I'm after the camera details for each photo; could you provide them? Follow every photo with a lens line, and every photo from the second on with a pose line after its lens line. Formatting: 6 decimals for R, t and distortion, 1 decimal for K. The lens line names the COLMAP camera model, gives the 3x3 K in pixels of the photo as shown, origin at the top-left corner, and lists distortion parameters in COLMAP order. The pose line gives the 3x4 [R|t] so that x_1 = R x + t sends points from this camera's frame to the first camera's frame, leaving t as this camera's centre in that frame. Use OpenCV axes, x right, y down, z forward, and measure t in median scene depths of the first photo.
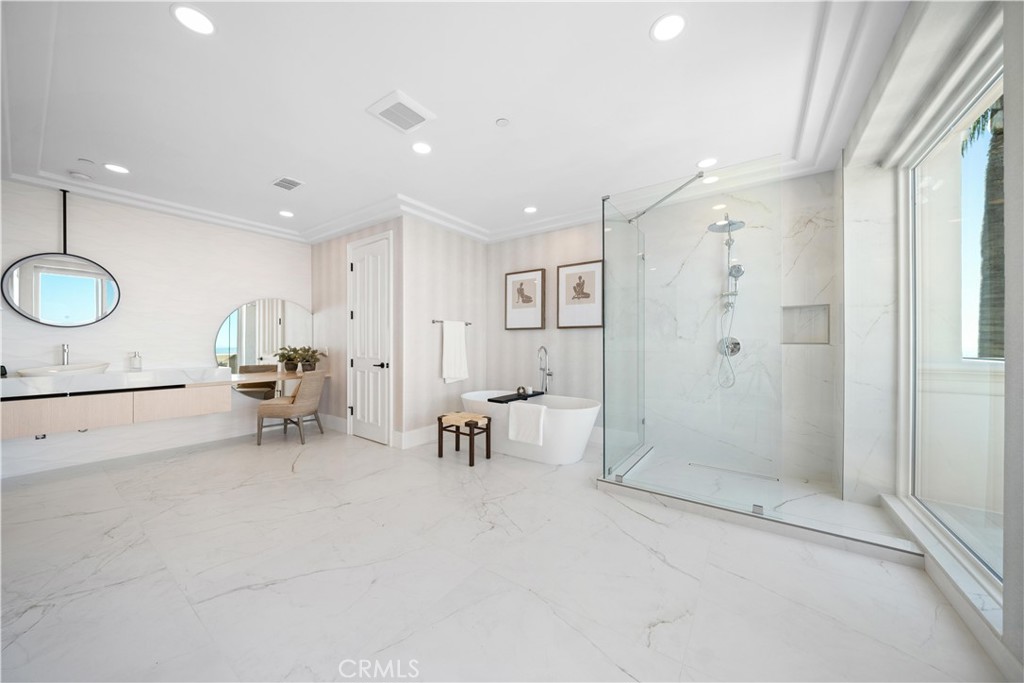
lens RADIAL K [[349.6, 0, 512.0], [0, 349.6, 341.5], [0, 0, 1]] dist [-0.000991, -0.000127]
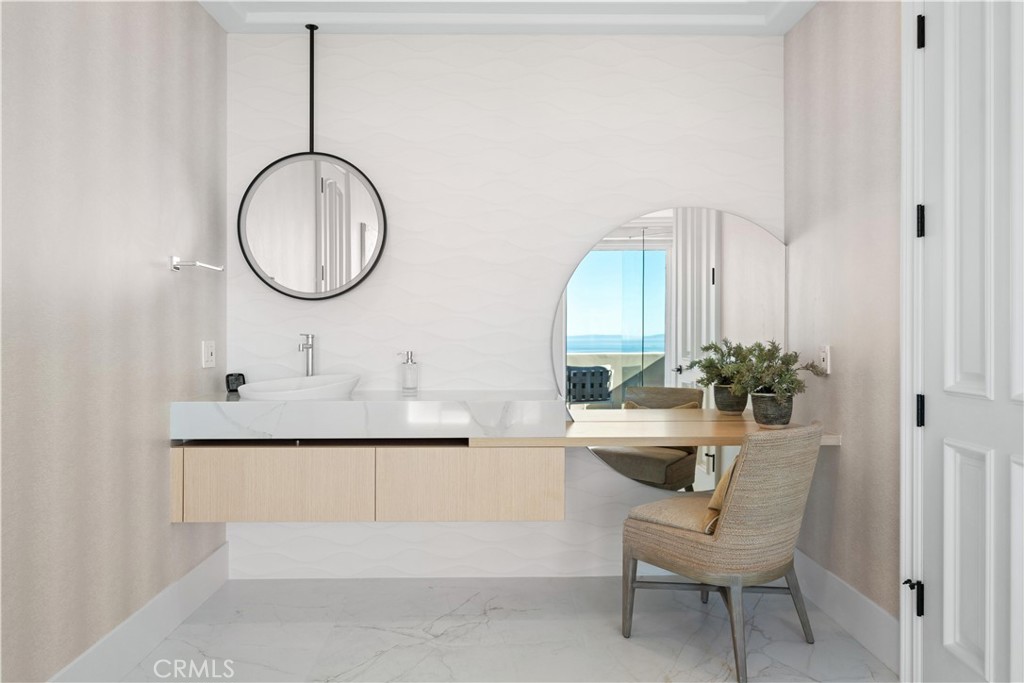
lens RADIAL K [[674.1, 0, 512.0], [0, 674.1, 341.5], [0, 0, 1]] dist [-0.005394, -0.000302]
pose [[0.587564, 0.009690, -0.809119, -0.238111], [0.004672, 0.999871, 0.015366, 0.003020], [0.809164, -0.012809, 0.587443, 0.474570]]
